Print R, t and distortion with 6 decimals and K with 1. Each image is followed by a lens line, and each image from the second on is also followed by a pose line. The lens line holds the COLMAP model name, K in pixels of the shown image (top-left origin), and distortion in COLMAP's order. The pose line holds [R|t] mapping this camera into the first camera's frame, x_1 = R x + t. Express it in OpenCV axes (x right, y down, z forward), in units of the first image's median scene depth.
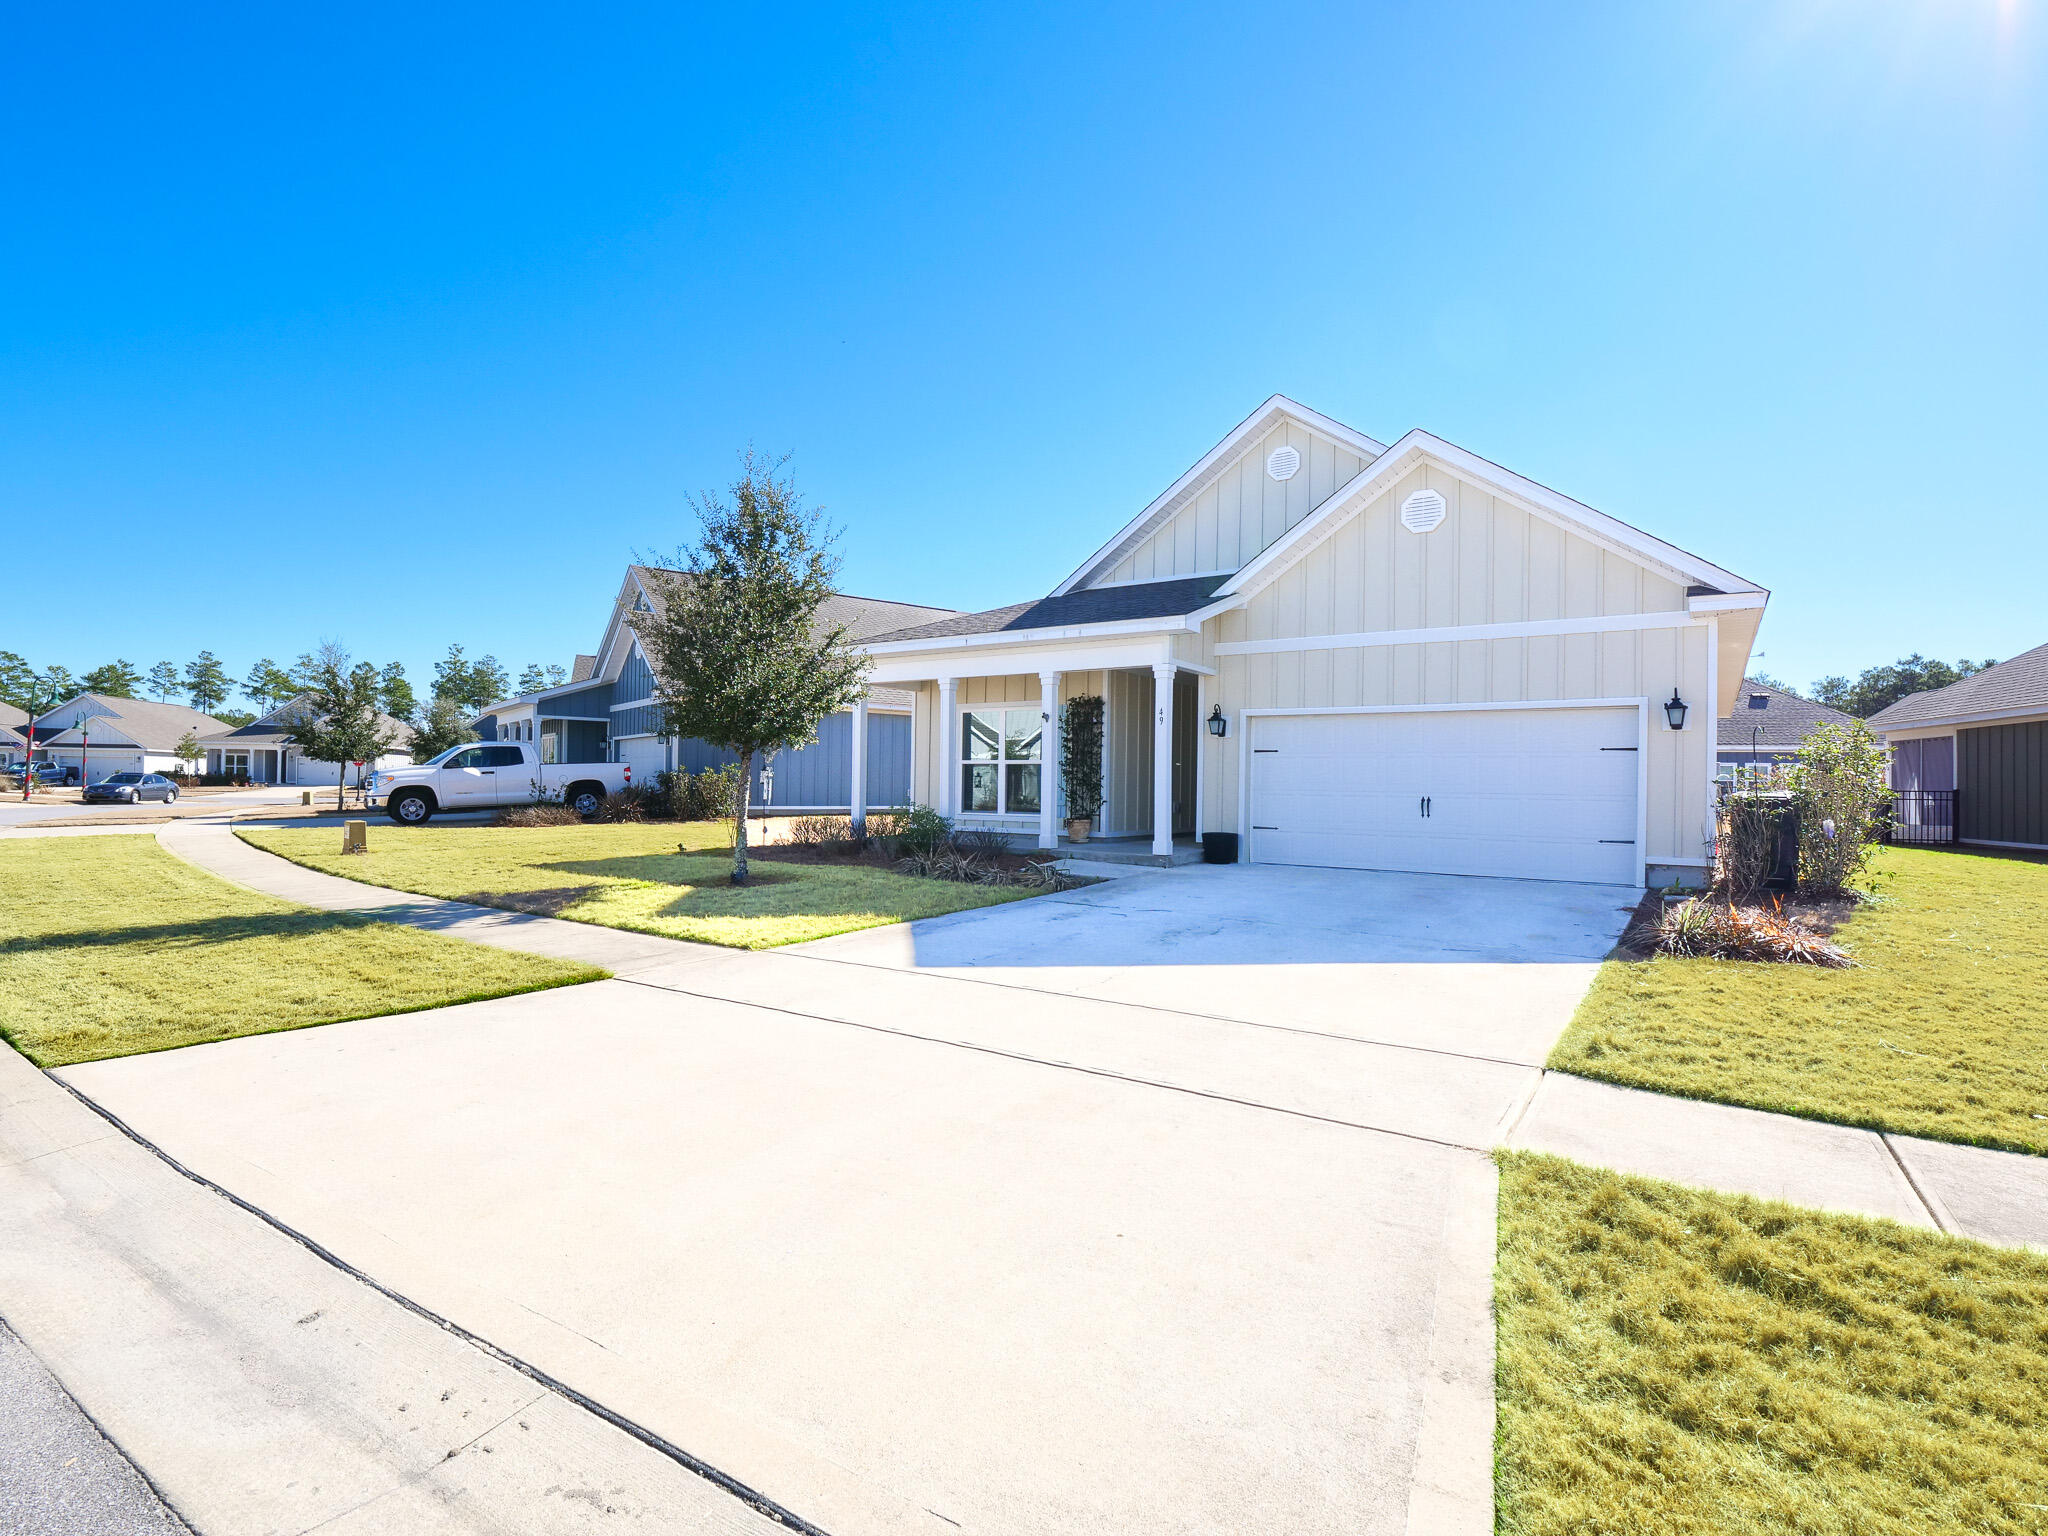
lens RADIAL K [[951.8, 0, 1024.0], [0, 951.8, 768.0], [0, 0, 1]] dist [-0.001985, -0.000199]
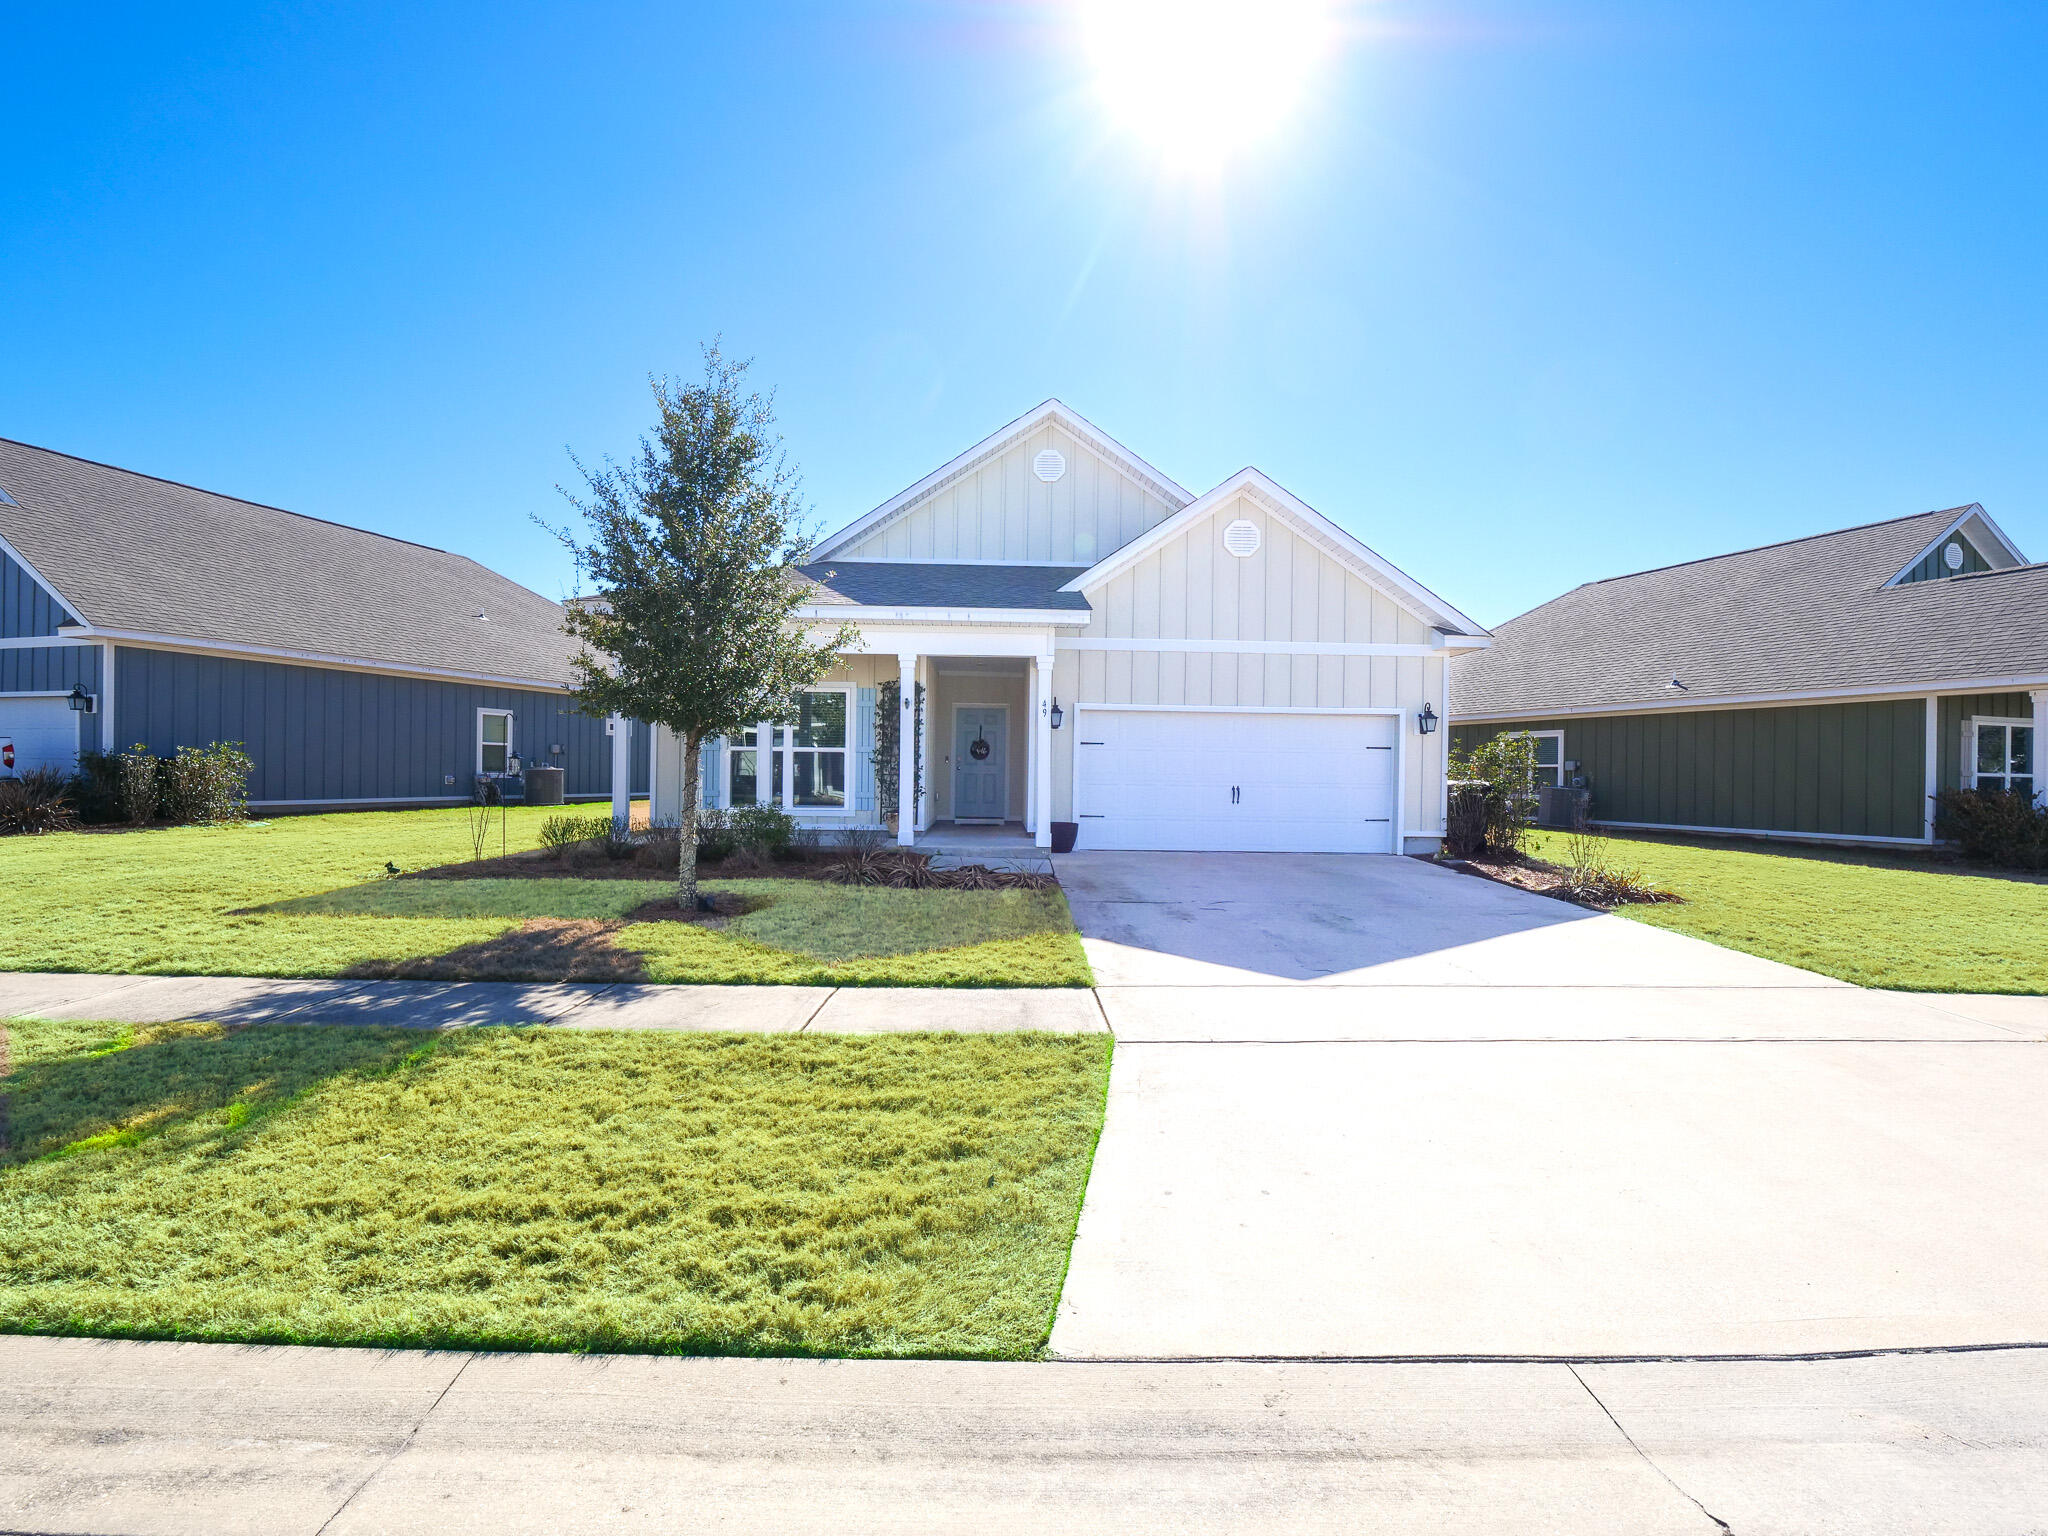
lens RADIAL K [[957.0, 0, 1024.0], [0, 957.0, 768.0], [0, 0, 1]] dist [-0.020581, -0.000014]
pose [[0.826739, -0.001032, 0.562584, -0.440037], [-0.011031, 0.999776, 0.018044, -0.009458], [-0.562477, -0.021124, 0.826543, 0.184093]]
